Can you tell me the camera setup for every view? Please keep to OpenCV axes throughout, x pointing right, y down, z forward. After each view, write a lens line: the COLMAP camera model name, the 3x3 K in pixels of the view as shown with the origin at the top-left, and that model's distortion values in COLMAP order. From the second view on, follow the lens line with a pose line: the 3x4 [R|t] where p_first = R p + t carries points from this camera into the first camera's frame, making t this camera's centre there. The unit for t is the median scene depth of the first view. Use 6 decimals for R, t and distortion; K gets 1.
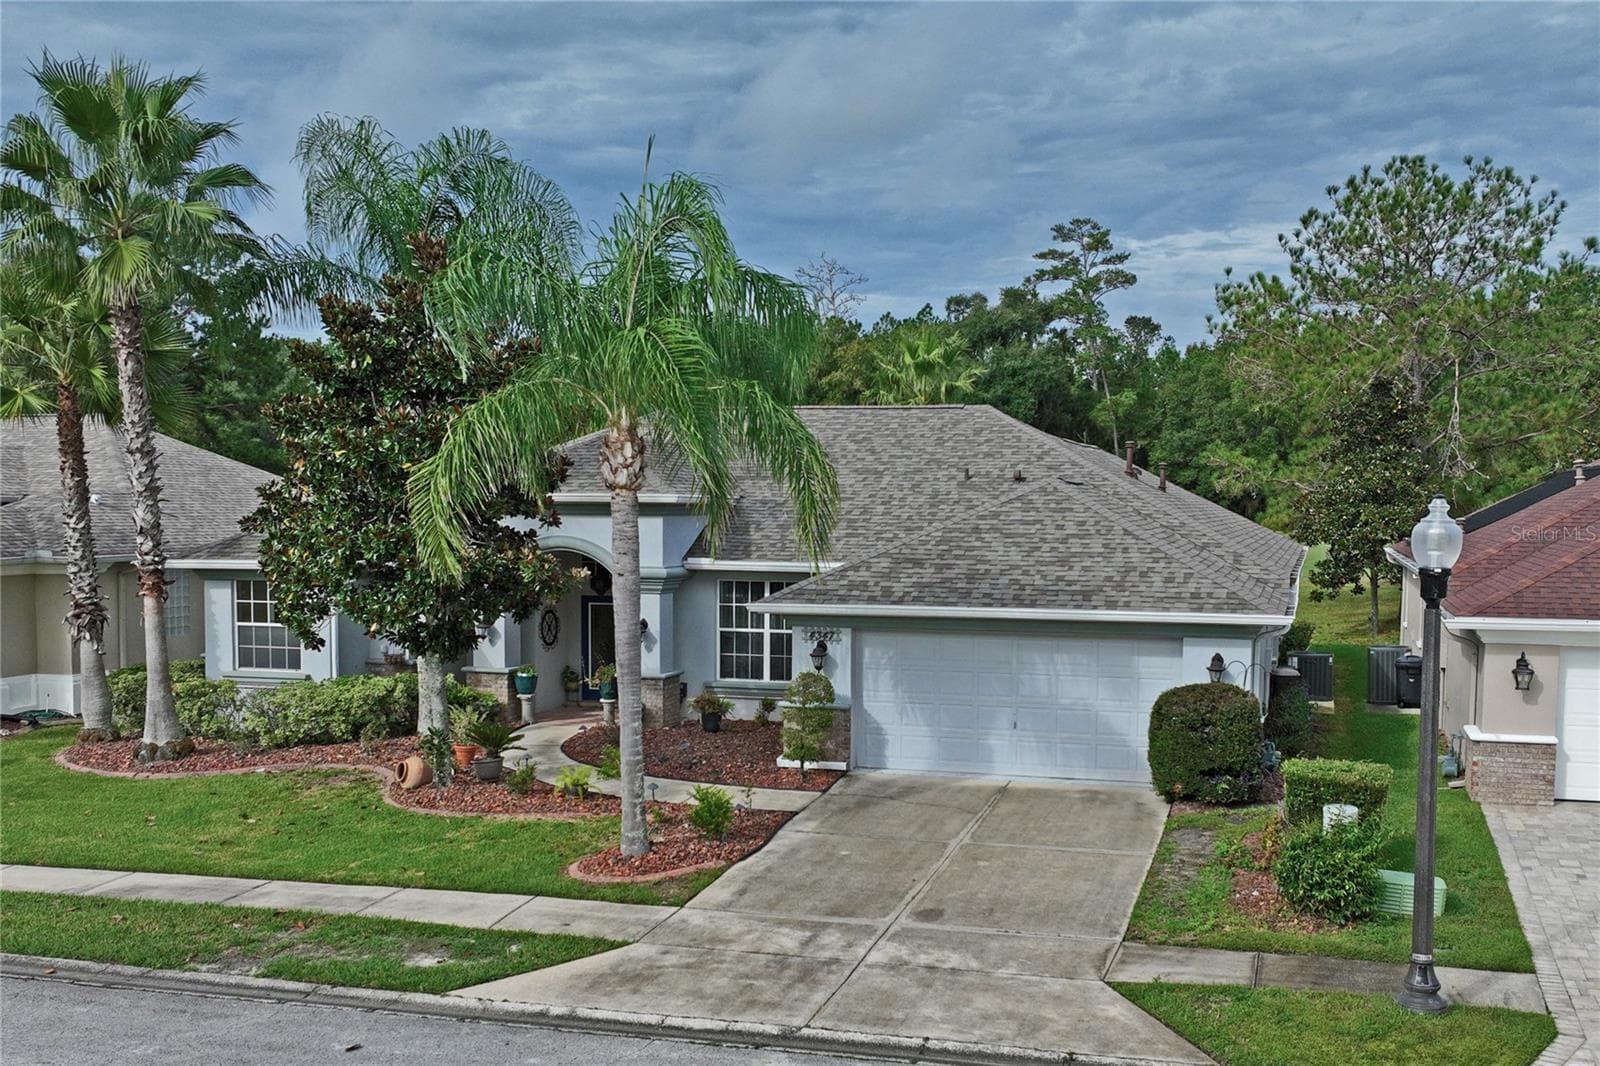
lens RADIAL K [[1658.6, 0, 845.2], [0, 1658.6, 649.1], [0, 0, 1]] dist [0.009935, 0.000000]
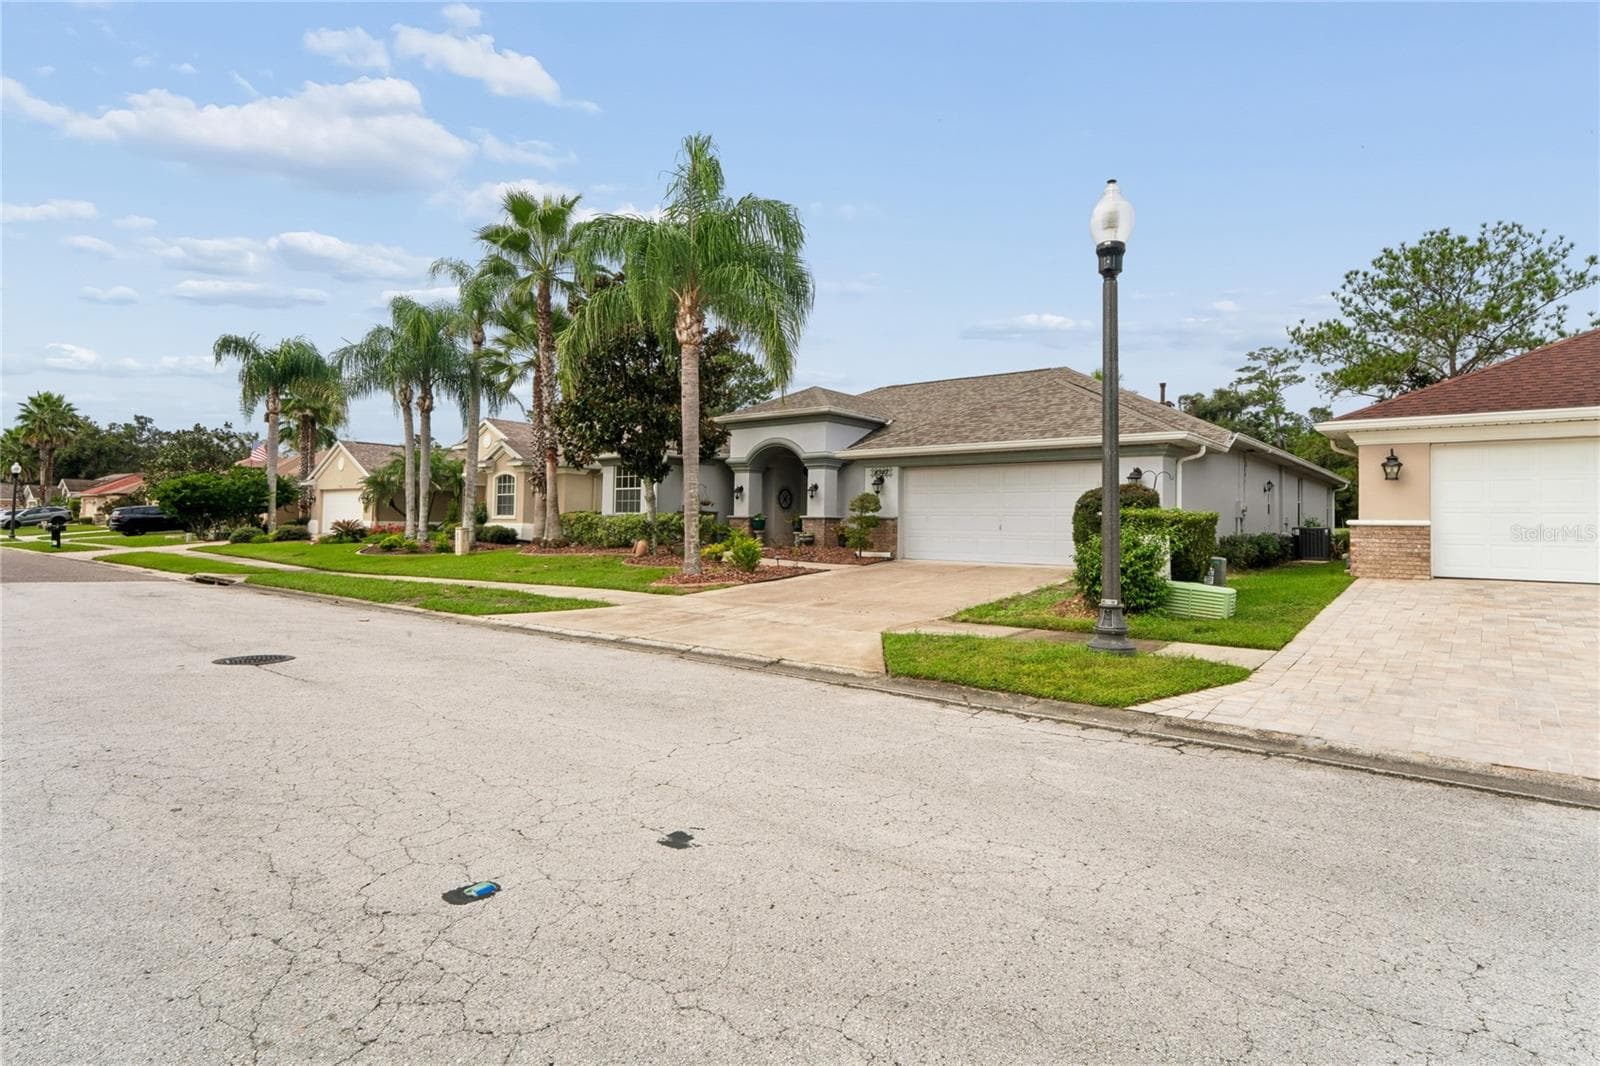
lens RADIAL K [[837.3, 0, 787.1], [0, 837.3, 492.8], [0, 0, 1]] dist [0.001571, 0.003306]
pose [[0.914657, -0.009506, -0.404120, 0.207491], [-0.045452, 0.990965, -0.126183, 0.106217], [0.401668, 0.133782, 0.905961, 0.227904]]
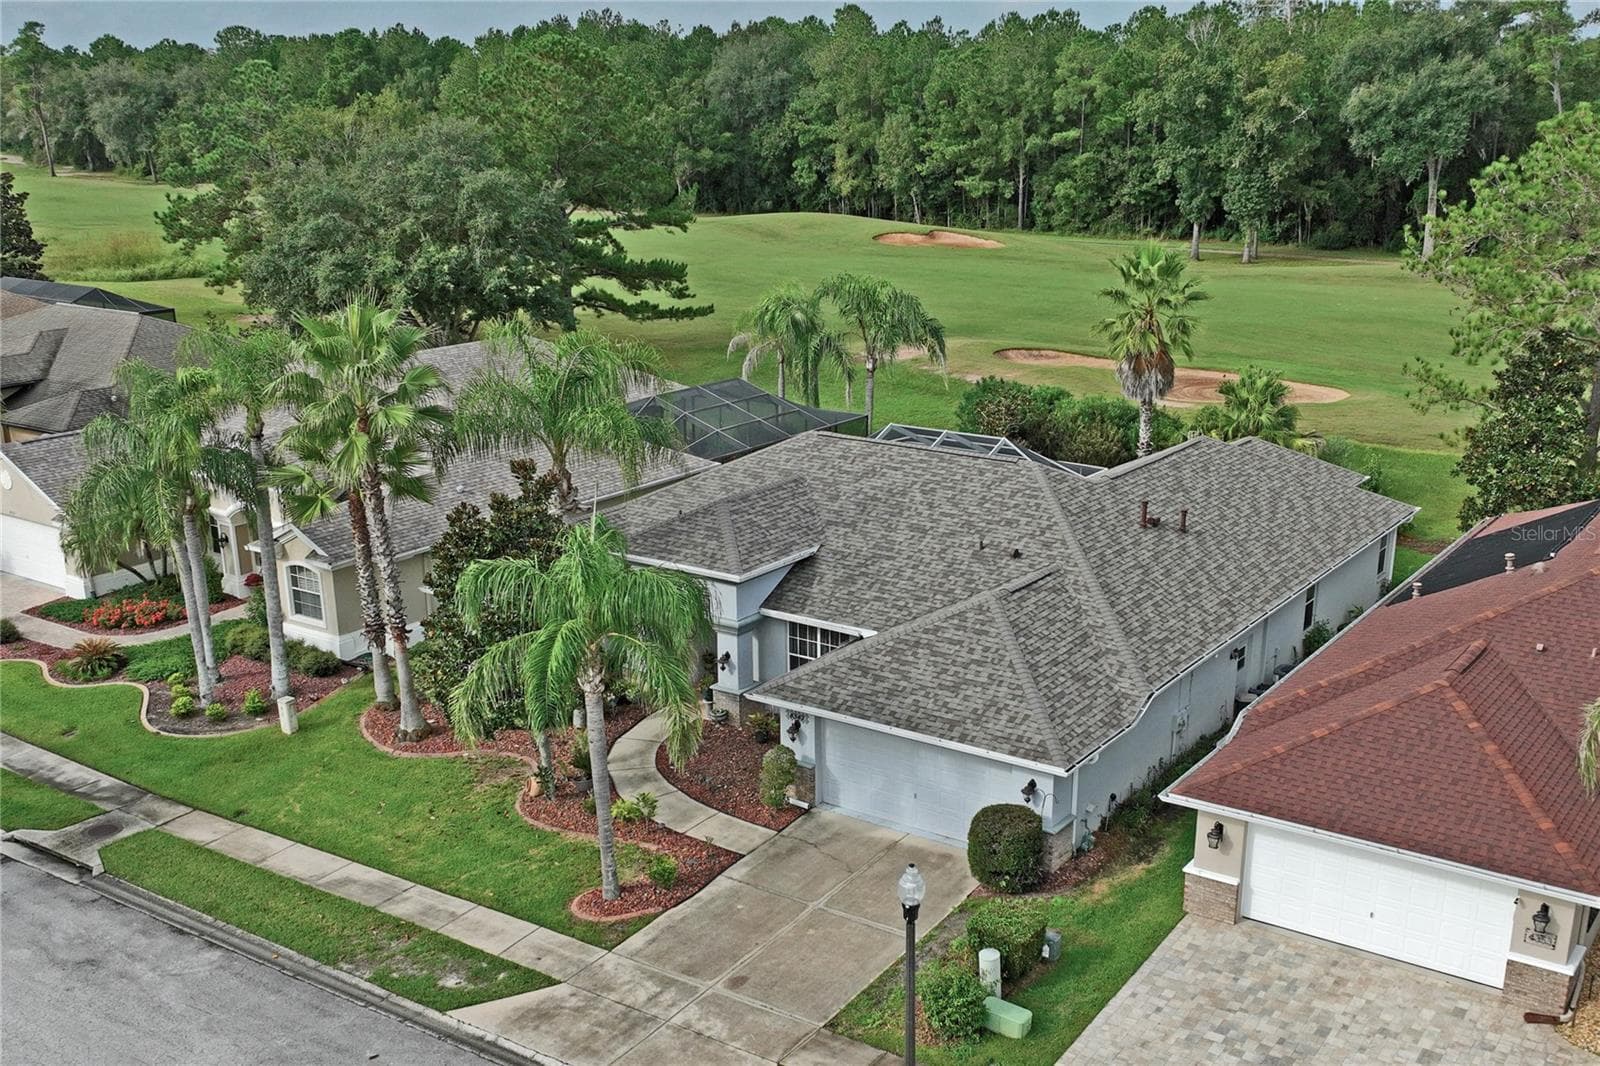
lens RADIAL K [[1652.0, 0, 880.3], [0, 1652.0, 690.9], [0, 0, 1]] dist [0.001757, 0.000000]
pose [[0.956081, 0.101765, -0.274870, 0.416878], [-0.026232, 0.963737, 0.265563, -0.385113], [0.291928, -0.246689, 0.924079, -0.289085]]
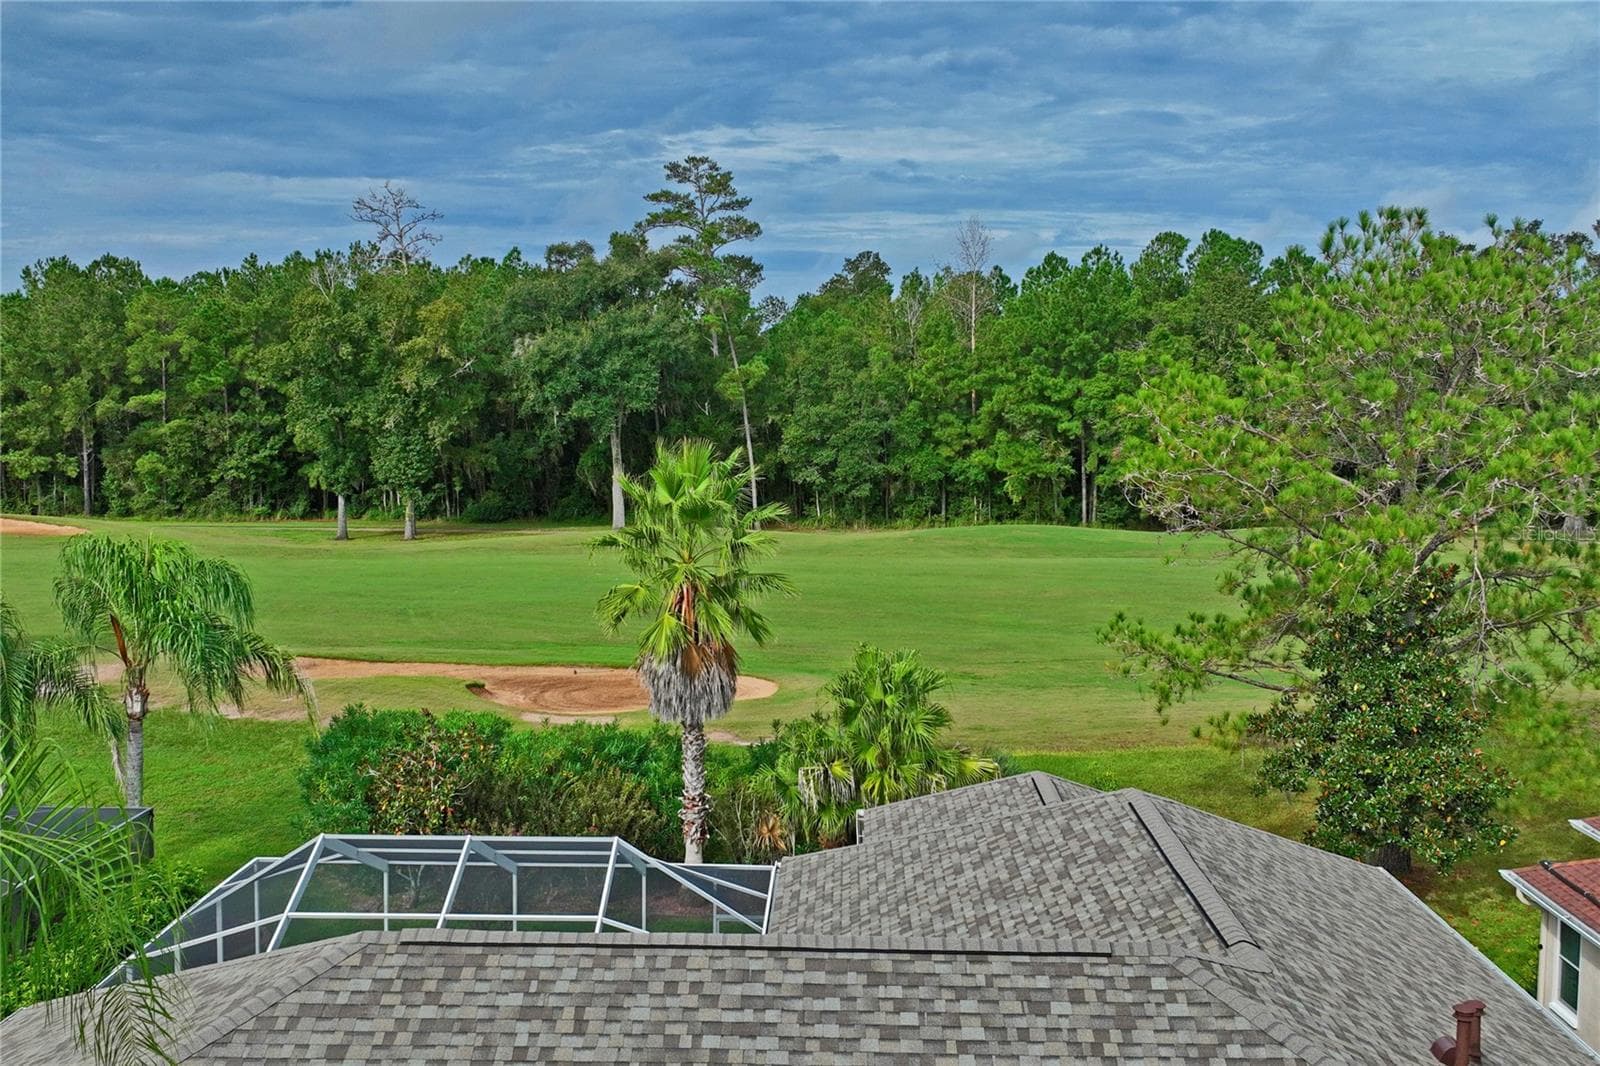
lens RADIAL K [[1658.6, 0, 791.3], [0, 1658.6, 573.7], [0, 0, 1]] dist [0.009935, 0.000000]
pose [[0.969984, -0.023941, 0.241986, -0.137113], [0.019216, 0.999576, 0.021866, -0.317209], [-0.242407, -0.016560, 0.970033, 0.758616]]
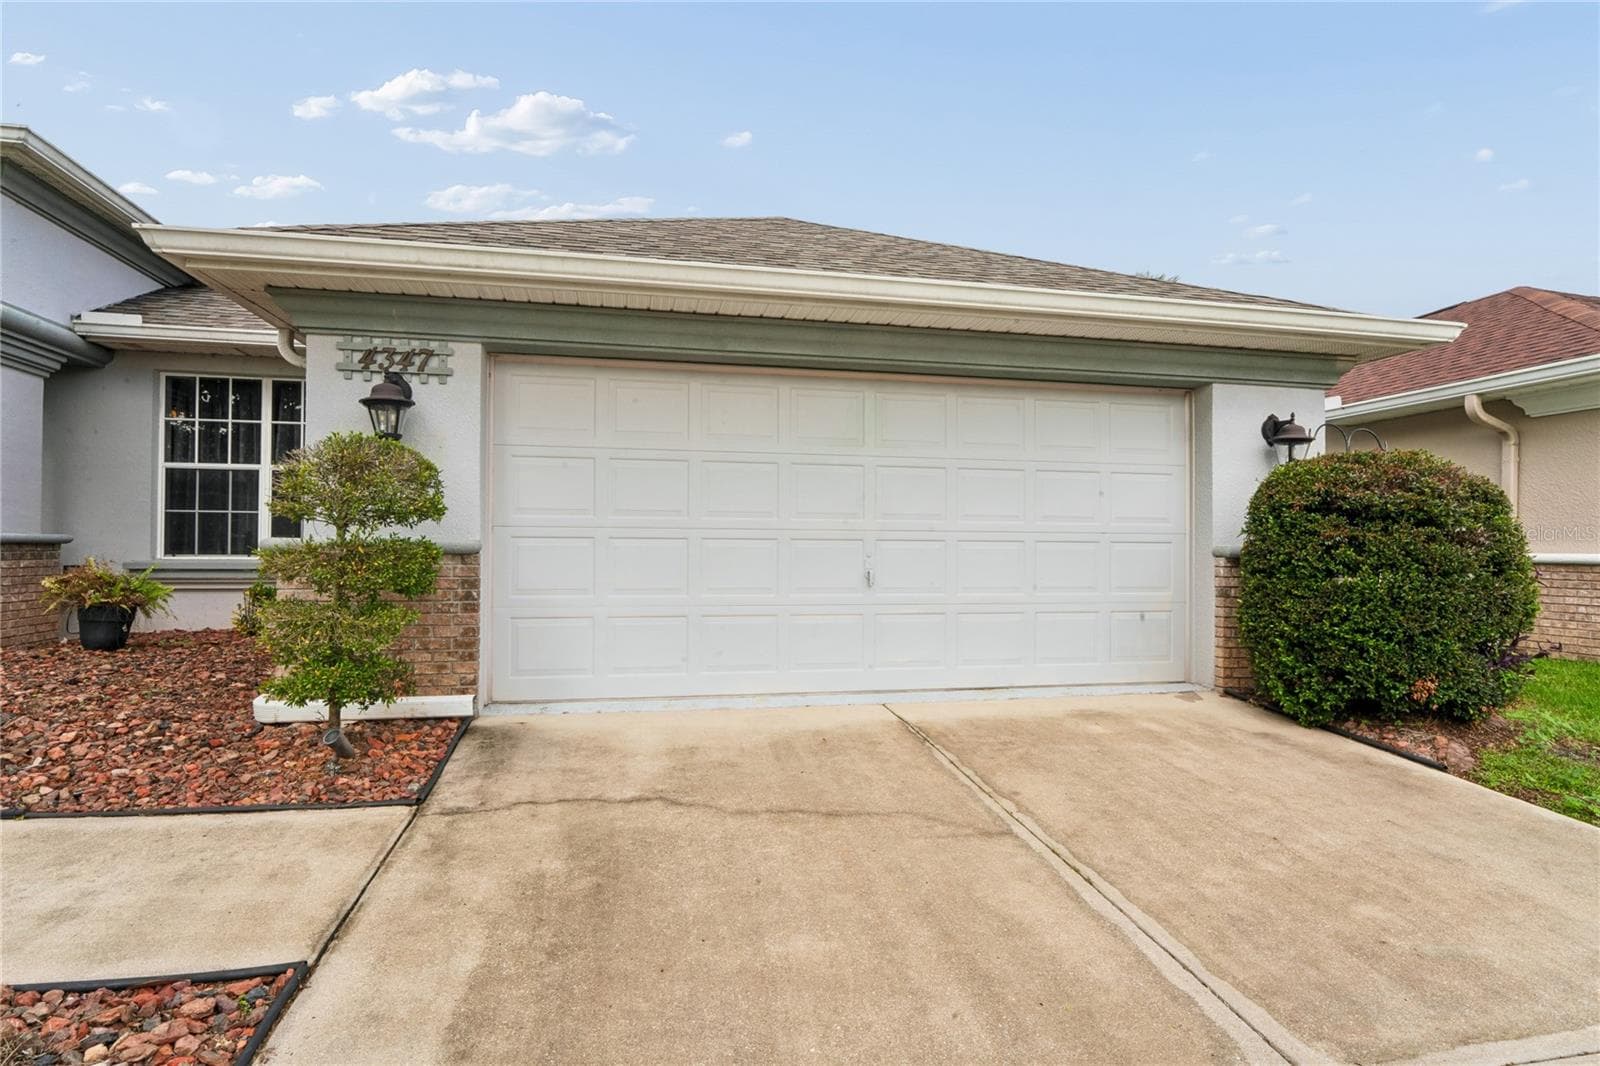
lens RADIAL K [[828.6, 0, 803.0], [0, 828.6, 533.8], [0, 0, 1]] dist [0.000287, -0.001001]
pose [[0.884871, 0.005002, 0.465808, -0.018388], [0.042264, 0.994956, -0.090970, 0.048463], [-0.463914, 0.100184, 0.880197, 0.731552]]
